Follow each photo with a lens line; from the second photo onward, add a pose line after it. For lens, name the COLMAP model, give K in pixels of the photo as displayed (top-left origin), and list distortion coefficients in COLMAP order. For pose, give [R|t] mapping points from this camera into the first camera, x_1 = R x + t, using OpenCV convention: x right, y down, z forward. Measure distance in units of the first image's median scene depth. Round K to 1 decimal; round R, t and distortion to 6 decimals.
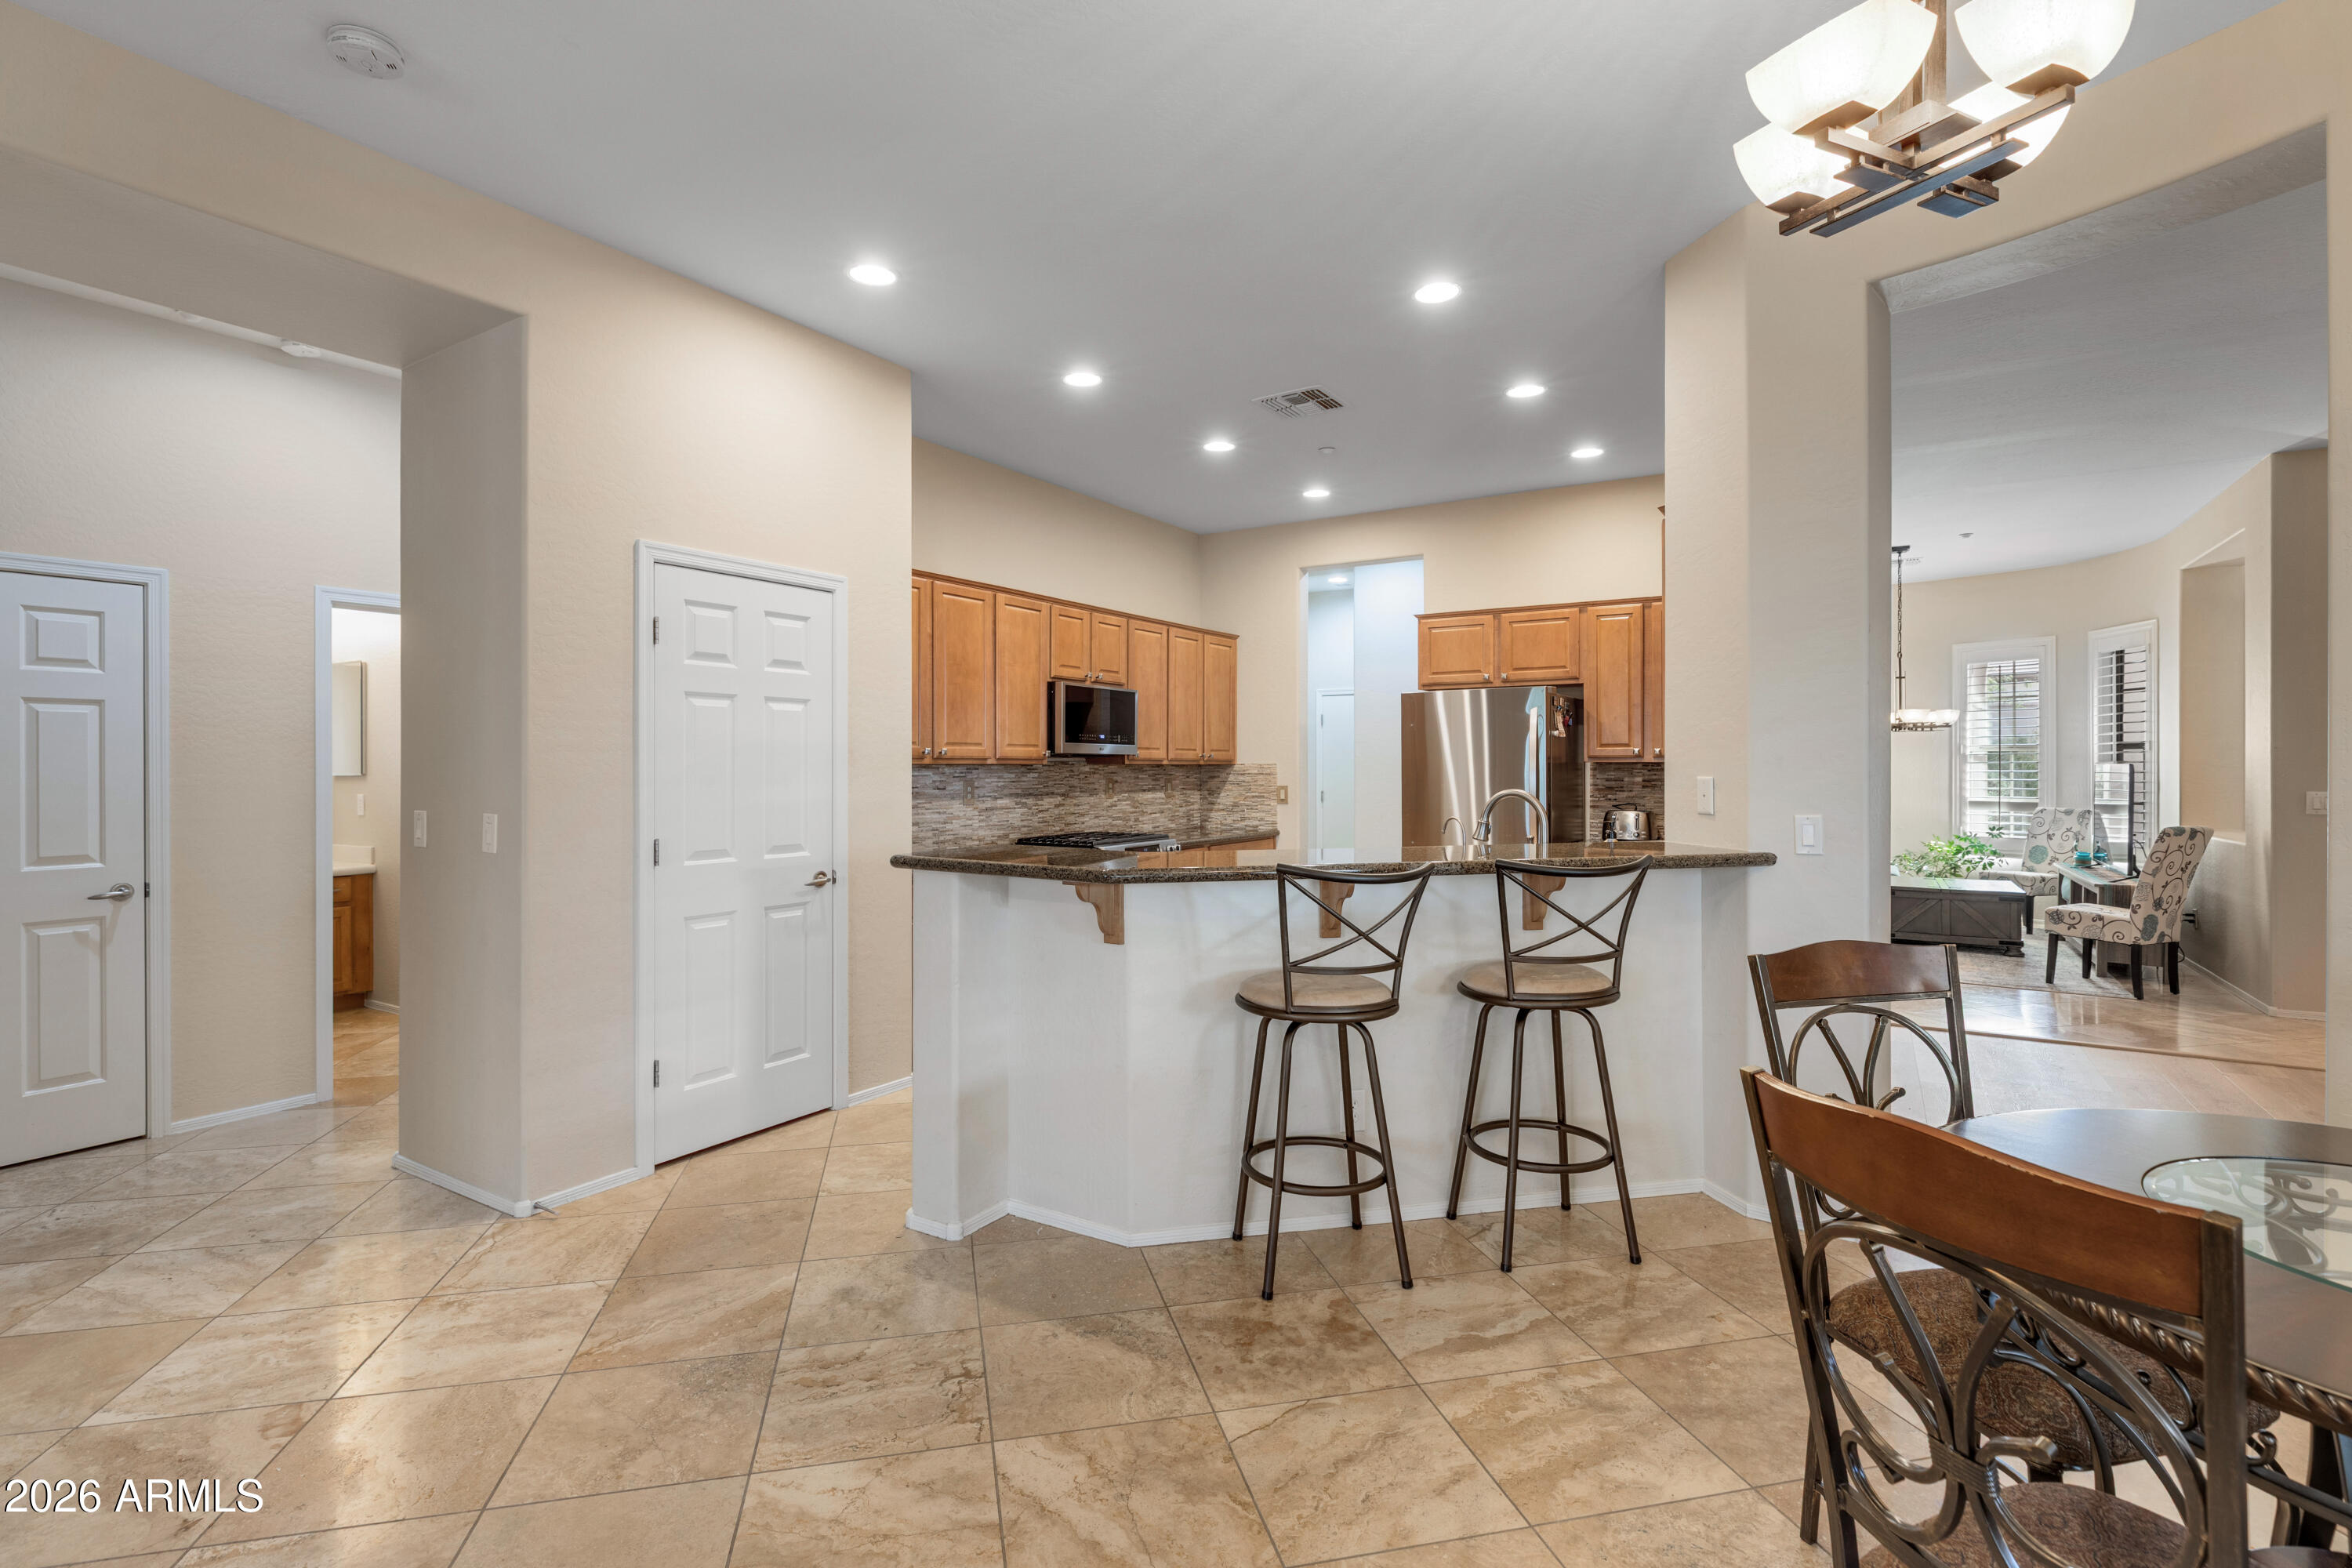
lens RADIAL K [[1092.4, 0, 1165.8], [0, 1092.4, 780.5], [0, 0, 1]] dist [0.002046, 0.000292]
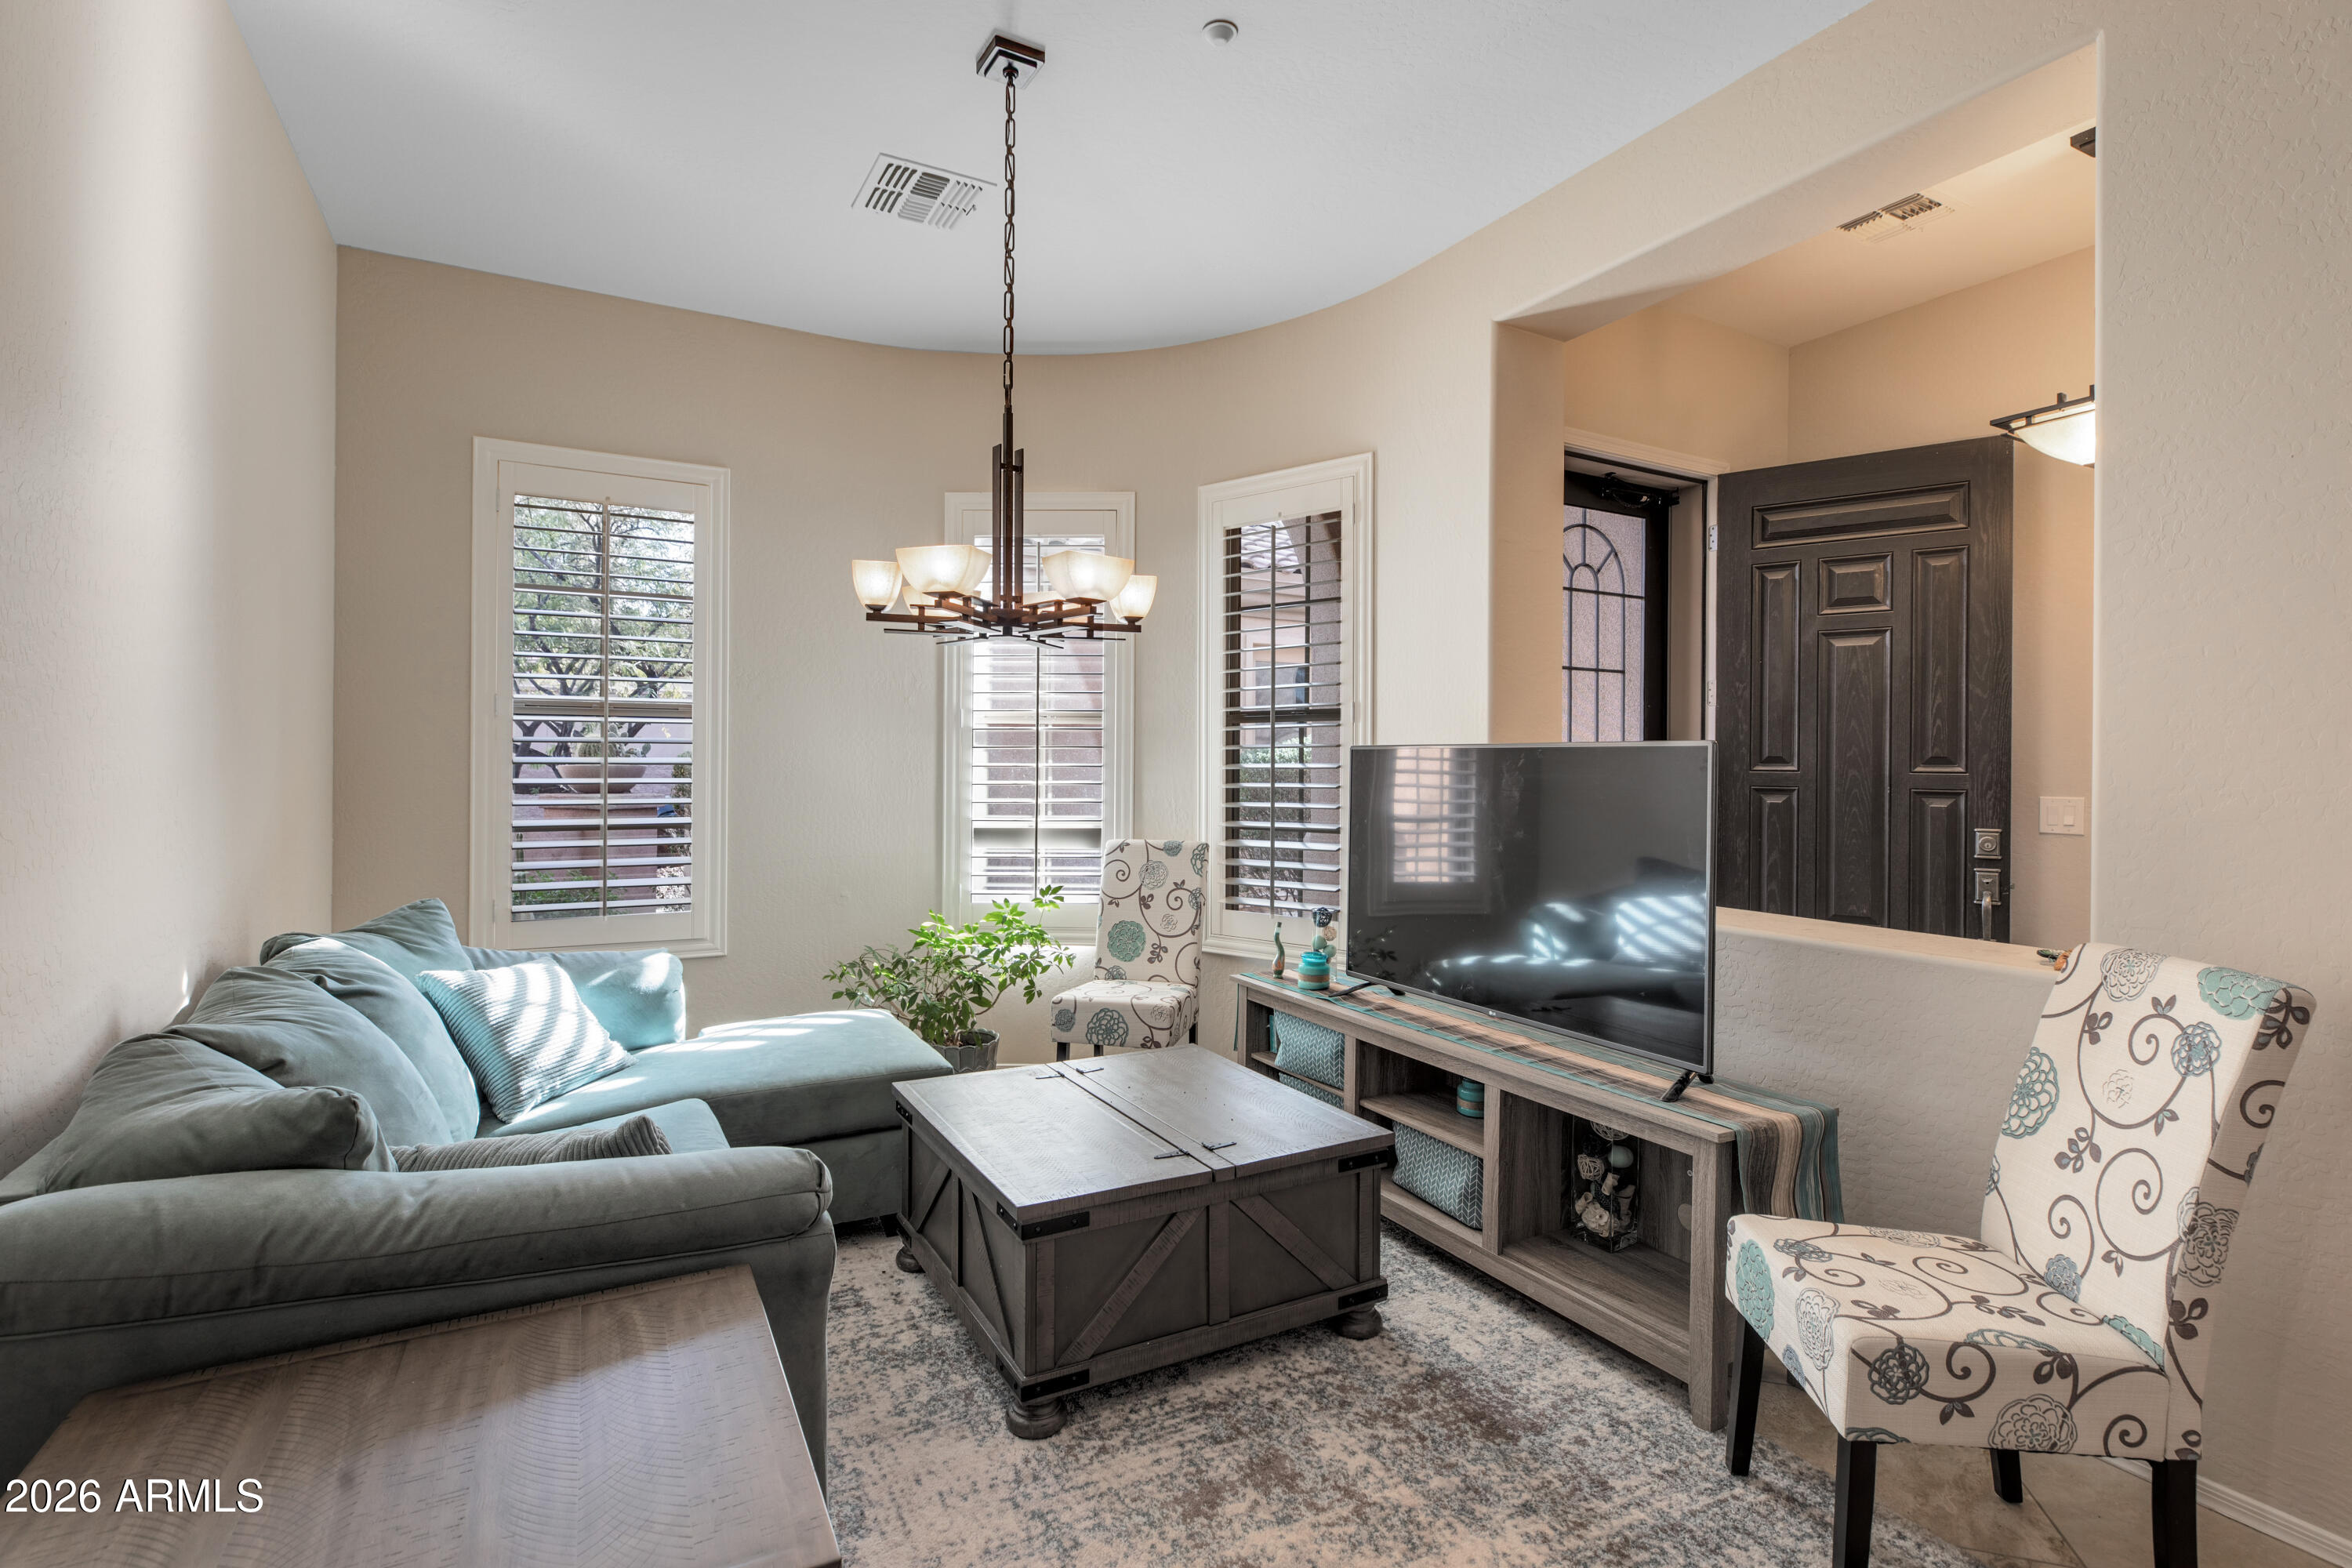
lens RADIAL K [[1092.4, 0, 1172.5], [0, 1092.4, 772.2], [0, 0, 1]] dist [0.002046, 0.000292]
pose [[0.467126, -0.004927, 0.884177, 0.431476], [0.005431, 0.999982, 0.002702, -0.006634], [-0.884174, 0.003540, 0.467144, 0.837334]]
